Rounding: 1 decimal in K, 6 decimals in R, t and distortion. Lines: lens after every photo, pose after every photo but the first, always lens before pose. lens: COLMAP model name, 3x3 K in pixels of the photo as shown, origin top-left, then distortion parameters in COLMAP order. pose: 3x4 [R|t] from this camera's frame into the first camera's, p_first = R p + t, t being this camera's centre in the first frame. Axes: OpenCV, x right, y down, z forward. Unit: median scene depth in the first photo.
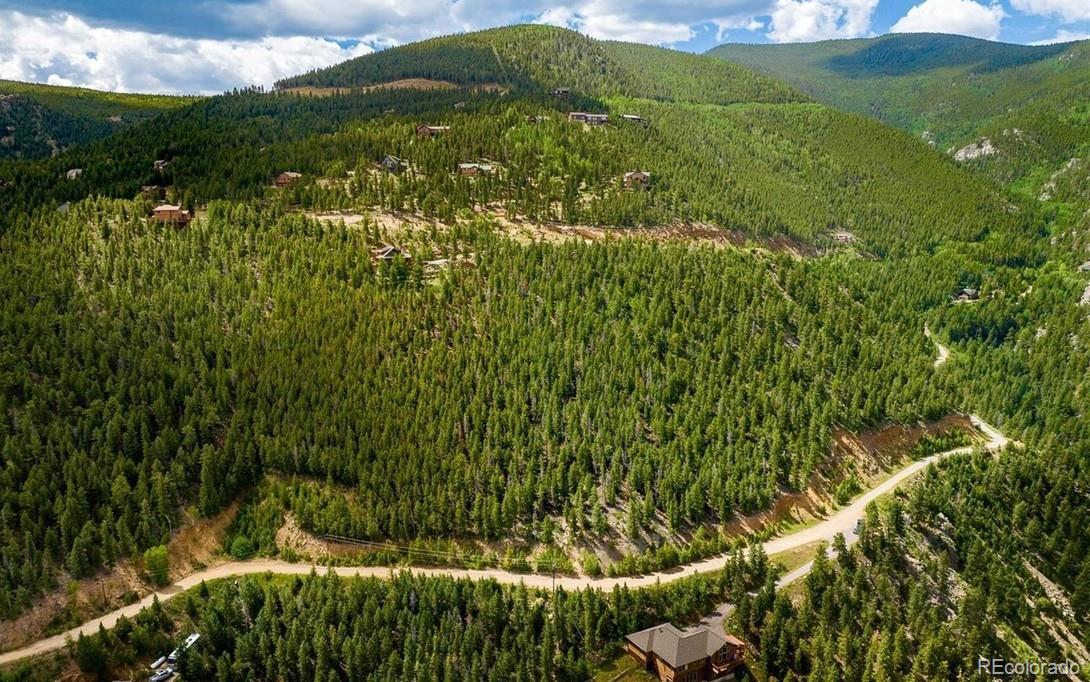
lens RADIAL K [[840.5, 0, 546.1], [0, 840.5, 339.8], [0, 0, 1]] dist [-0.044391, -0.005718]
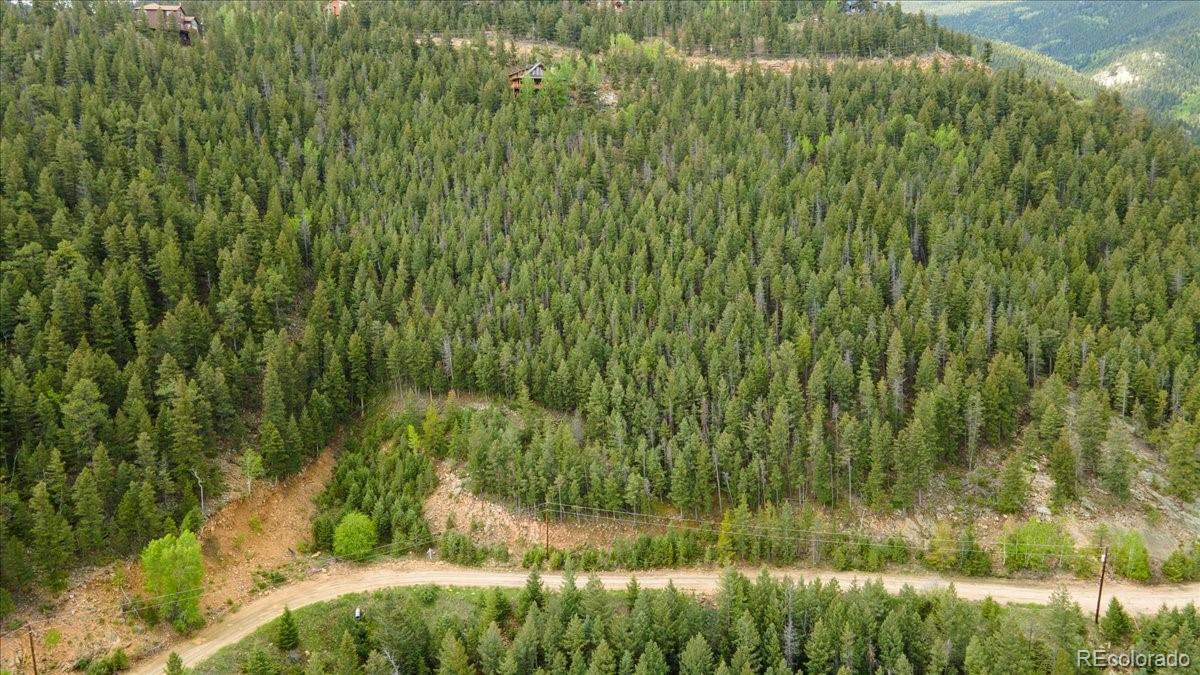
lens RADIAL K [[870.7, 0, 589.9], [0, 870.7, 341.6], [0, 0, 1]] dist [0.031913, 0.024610]
pose [[0.999160, -0.010657, 0.039557, -0.249179], [0.010336, 0.999912, 0.008335, 0.134500], [-0.039642, -0.007919, 0.999183, 0.493948]]
